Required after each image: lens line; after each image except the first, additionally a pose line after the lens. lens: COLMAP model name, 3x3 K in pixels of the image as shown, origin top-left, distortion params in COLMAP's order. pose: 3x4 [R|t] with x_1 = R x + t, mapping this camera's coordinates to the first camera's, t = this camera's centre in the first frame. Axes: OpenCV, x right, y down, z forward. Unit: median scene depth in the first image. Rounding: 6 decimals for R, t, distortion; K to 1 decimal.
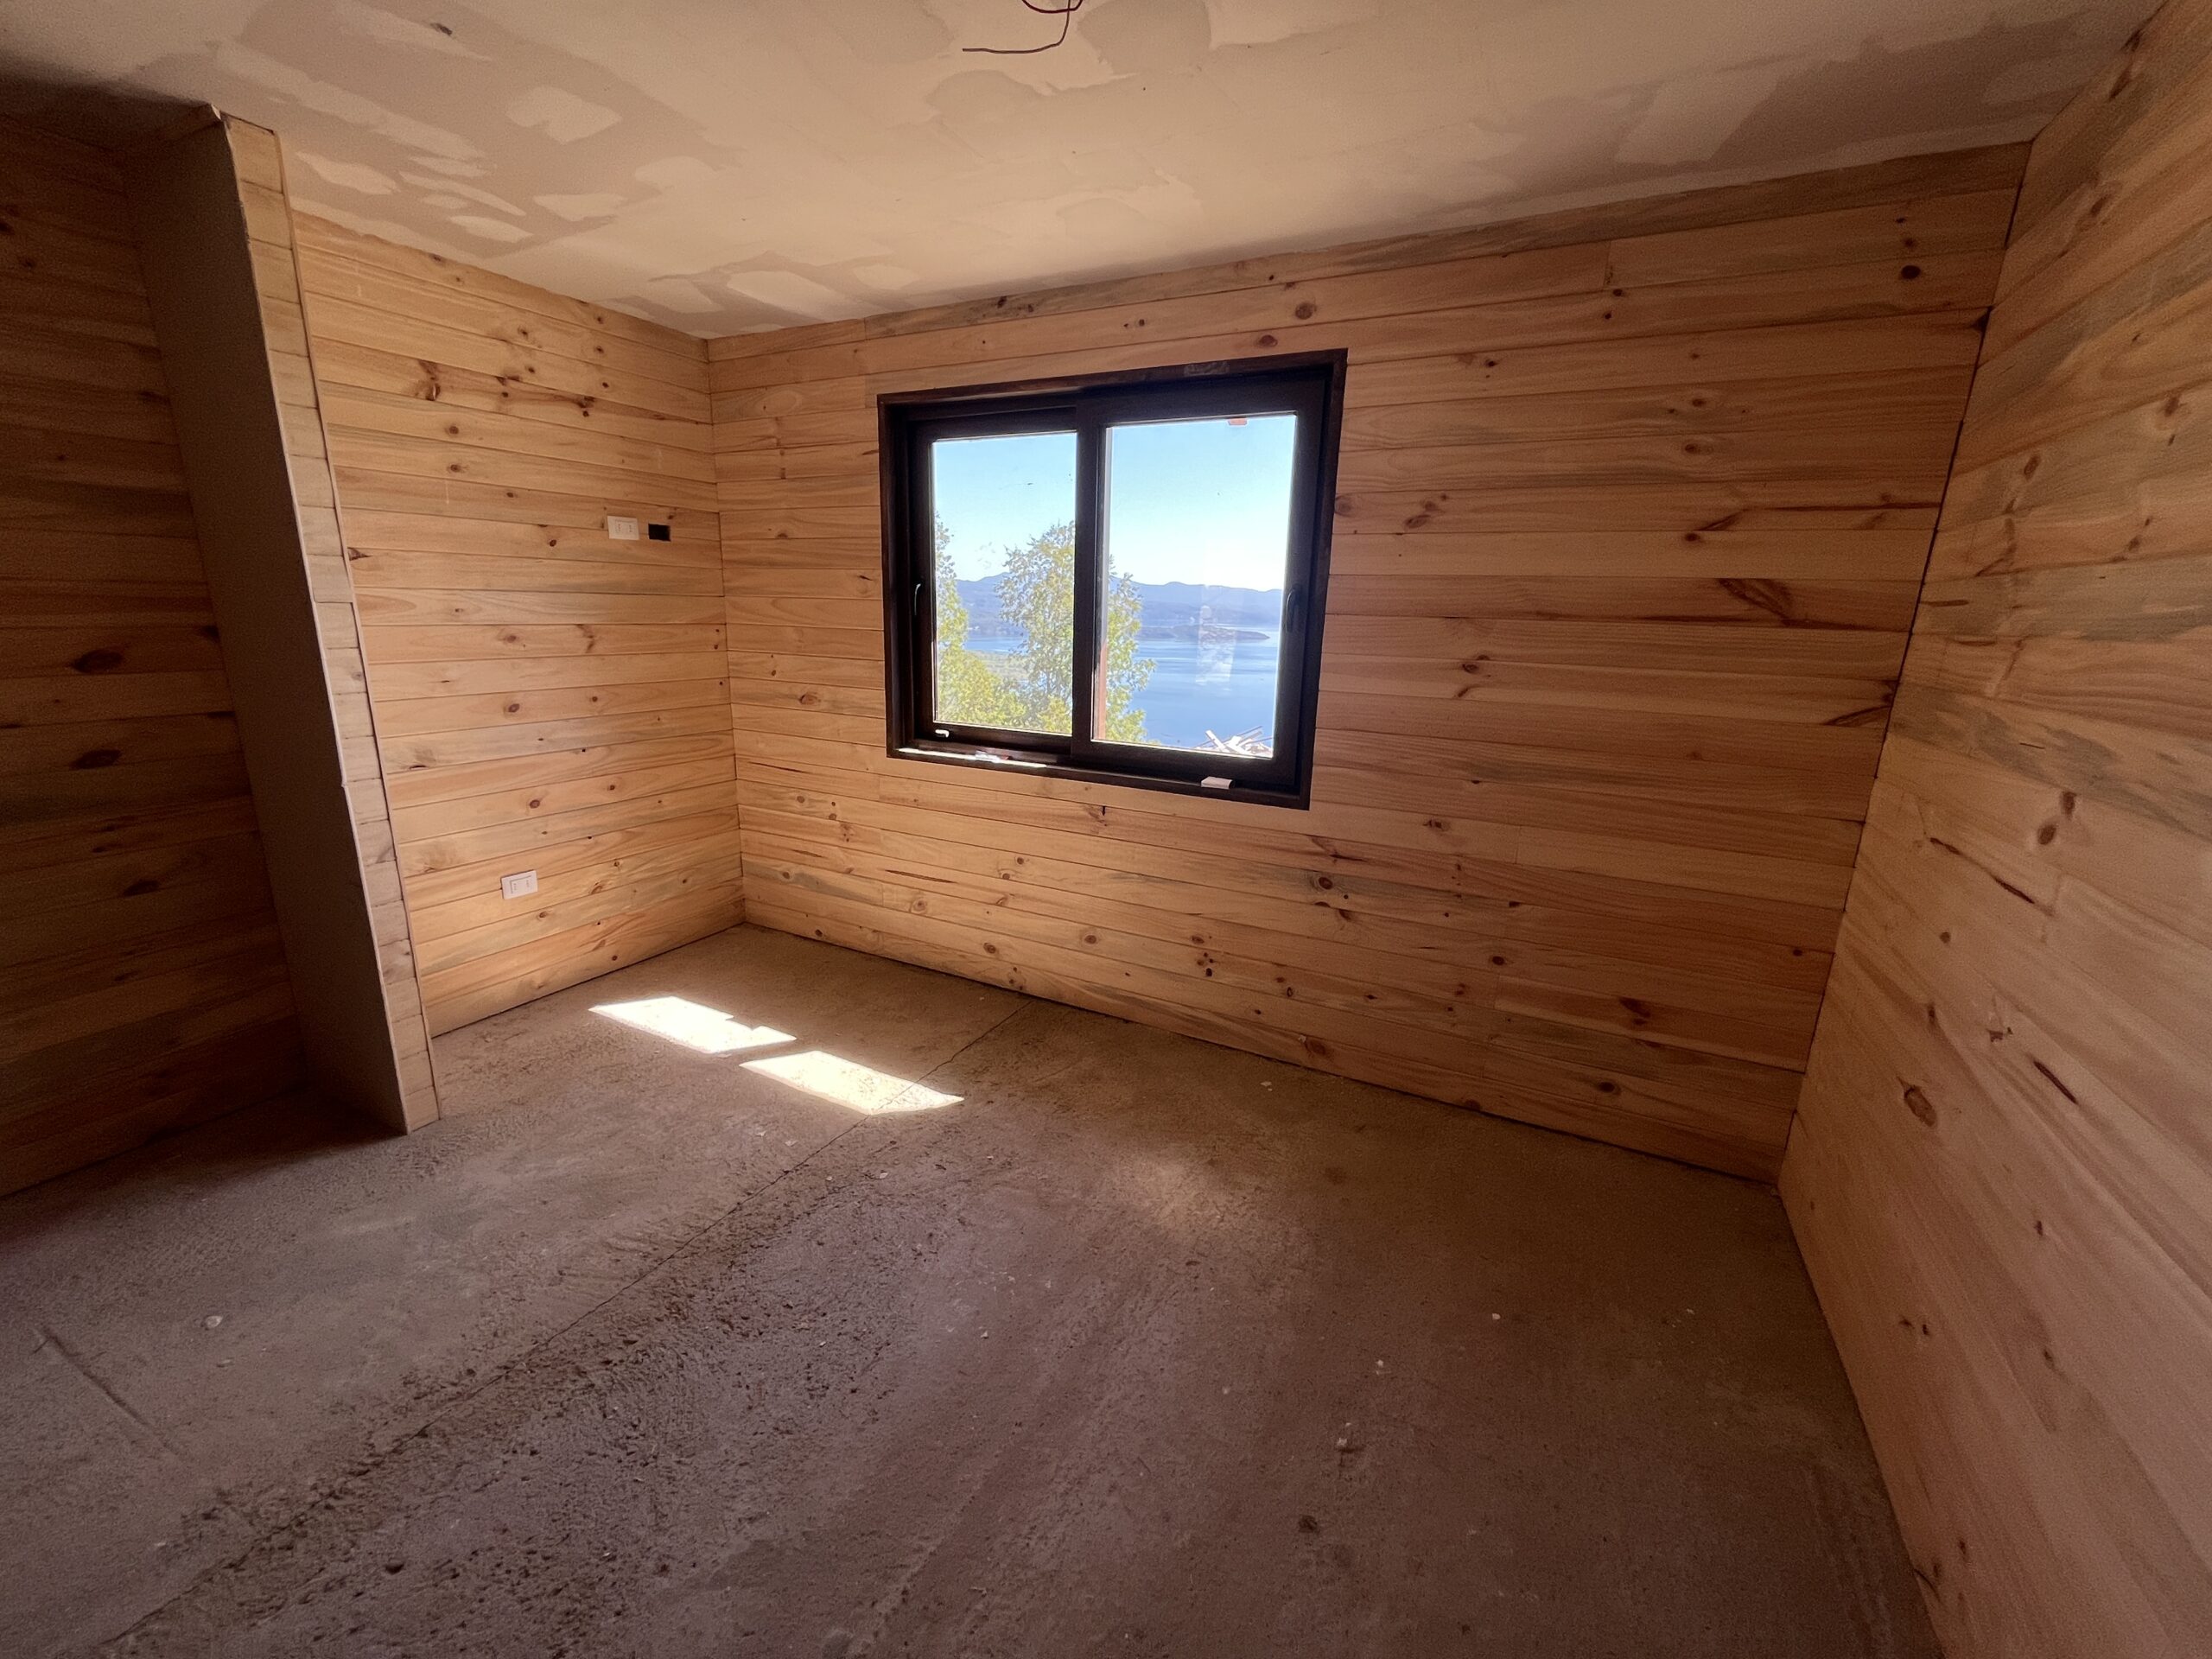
lens RADIAL K [[893.7, 0, 1099.0], [0, 893.7, 827.5], [0, 0, 1]] dist [-0.002269, 0.000067]
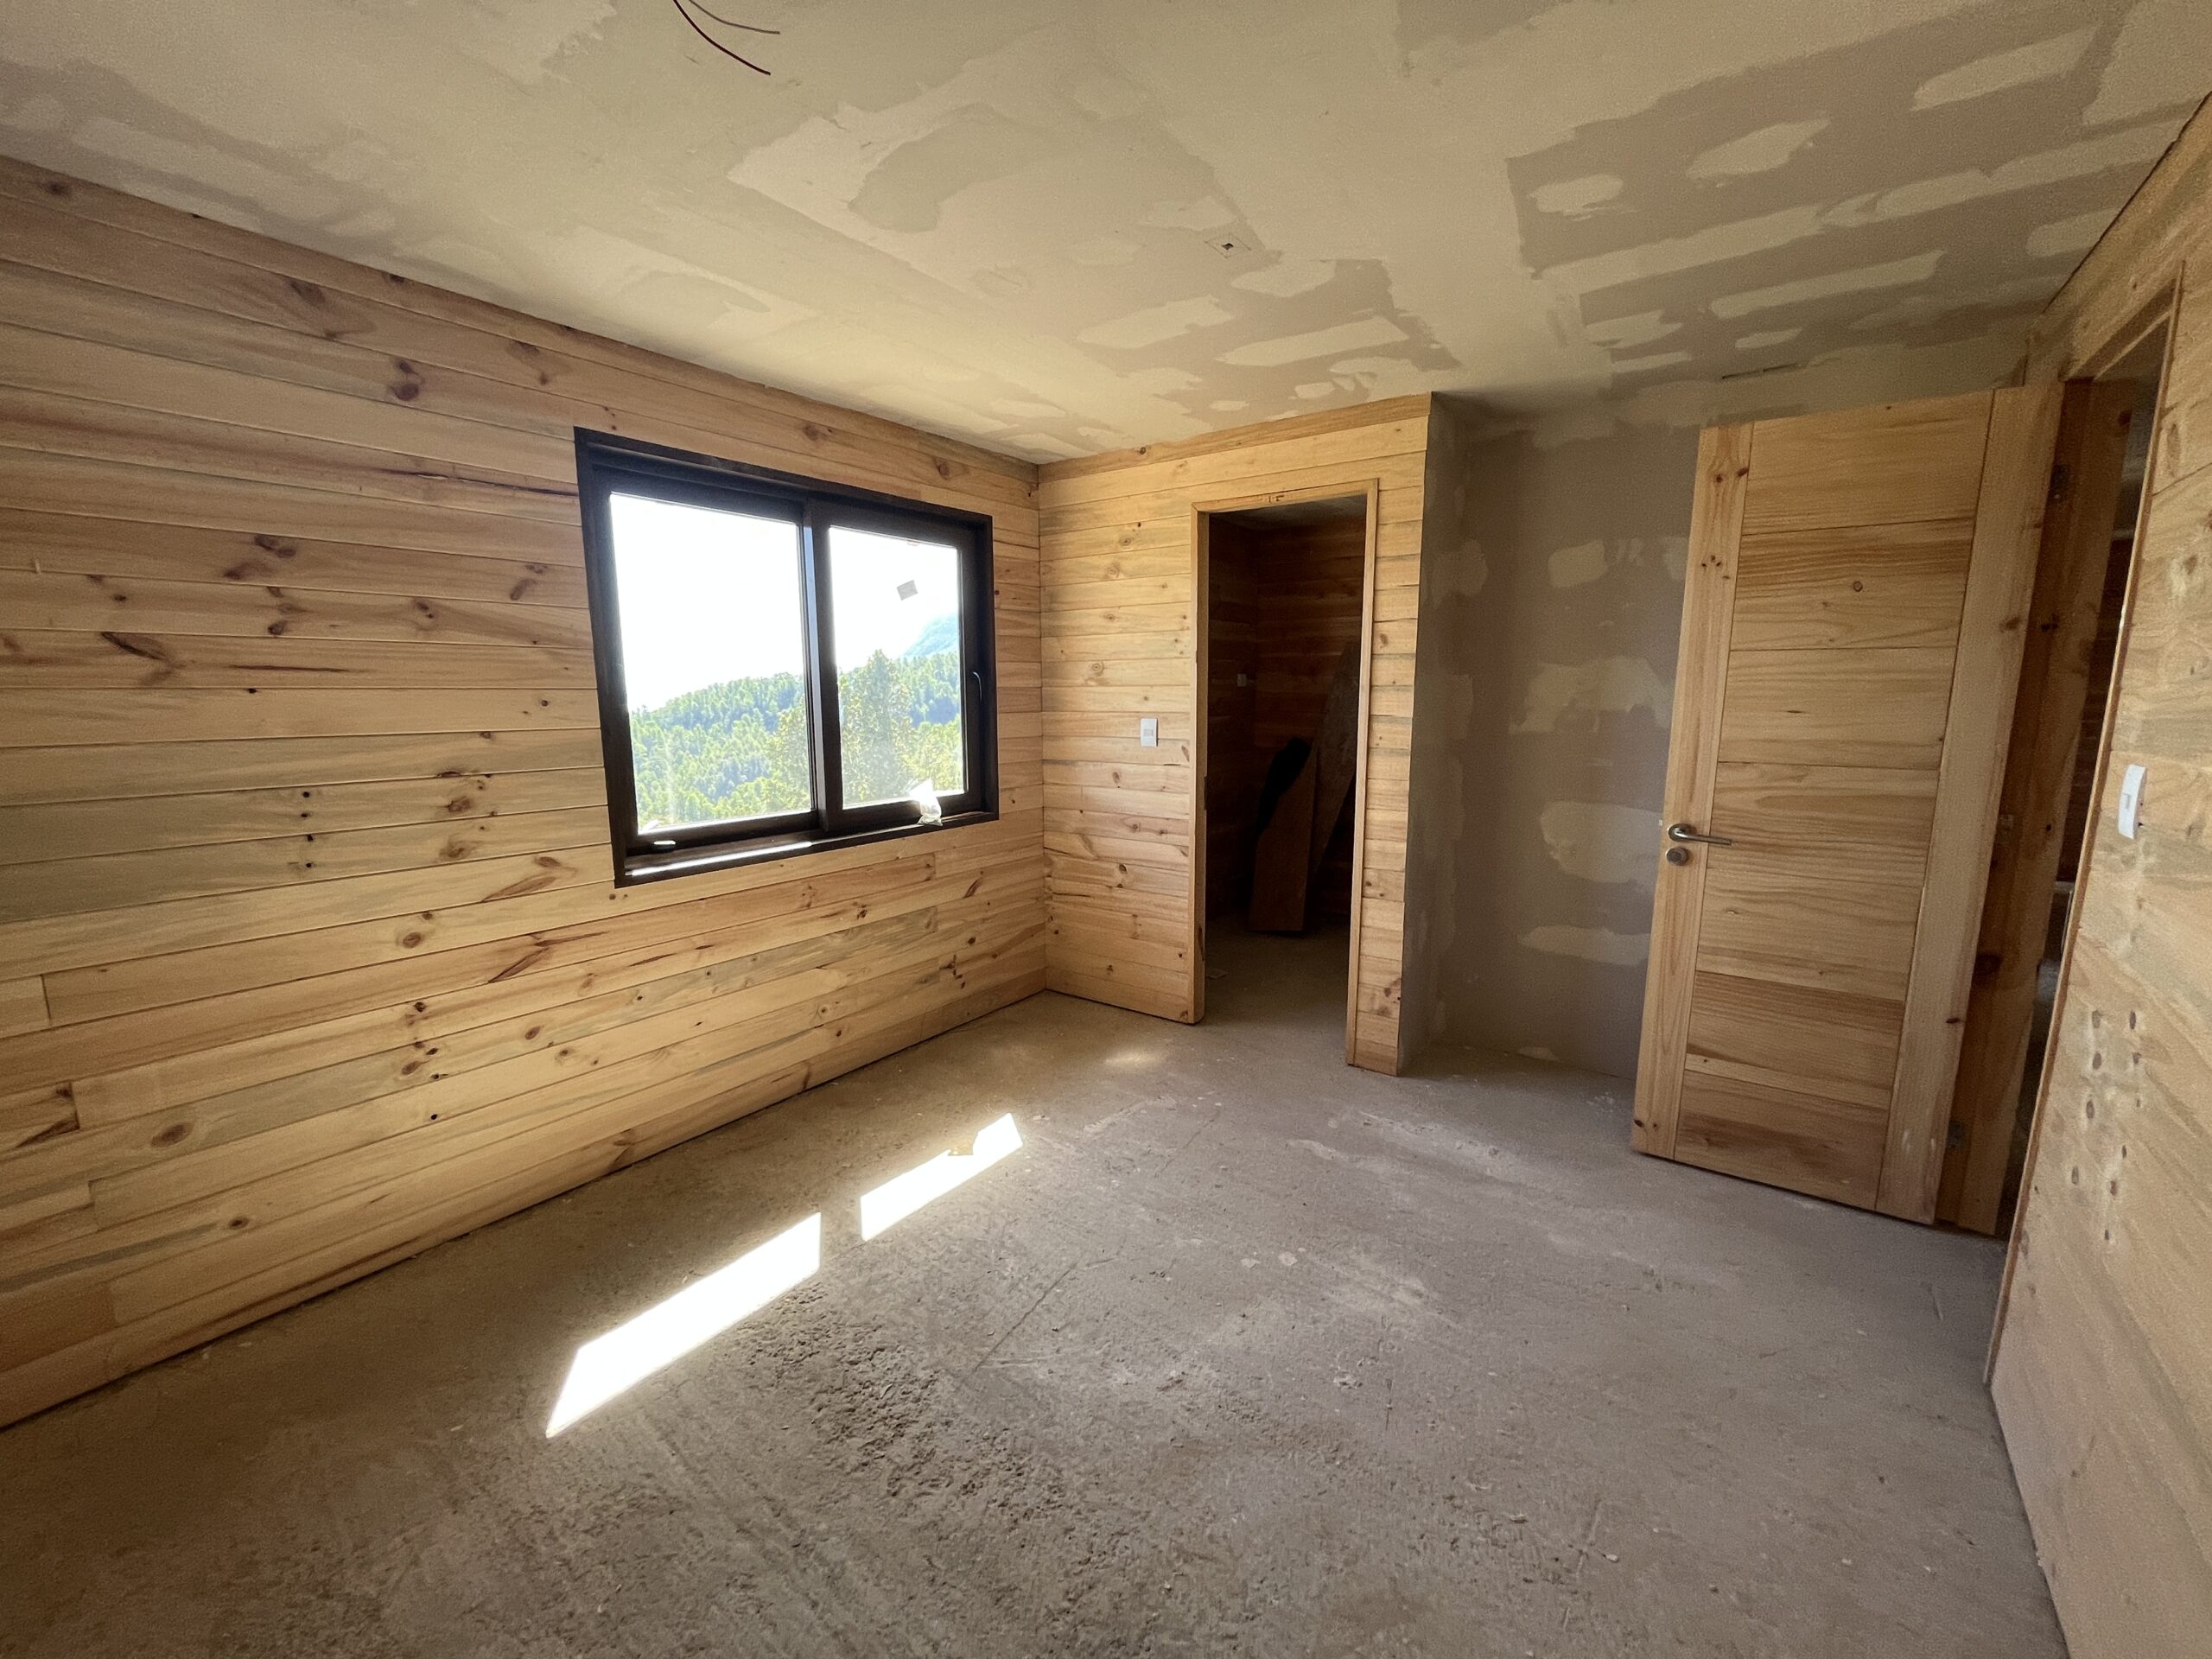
lens RADIAL K [[893.7, 0, 1099.0], [0, 893.7, 827.5], [0, 0, 1]] dist [-0.002269, 0.000067]
pose [[0.149105, -0.182951, 0.971749, -1.025374], [0.247133, 0.958442, 0.142526, -0.154663], [-0.957441, 0.218900, 0.188122, 0.515100]]
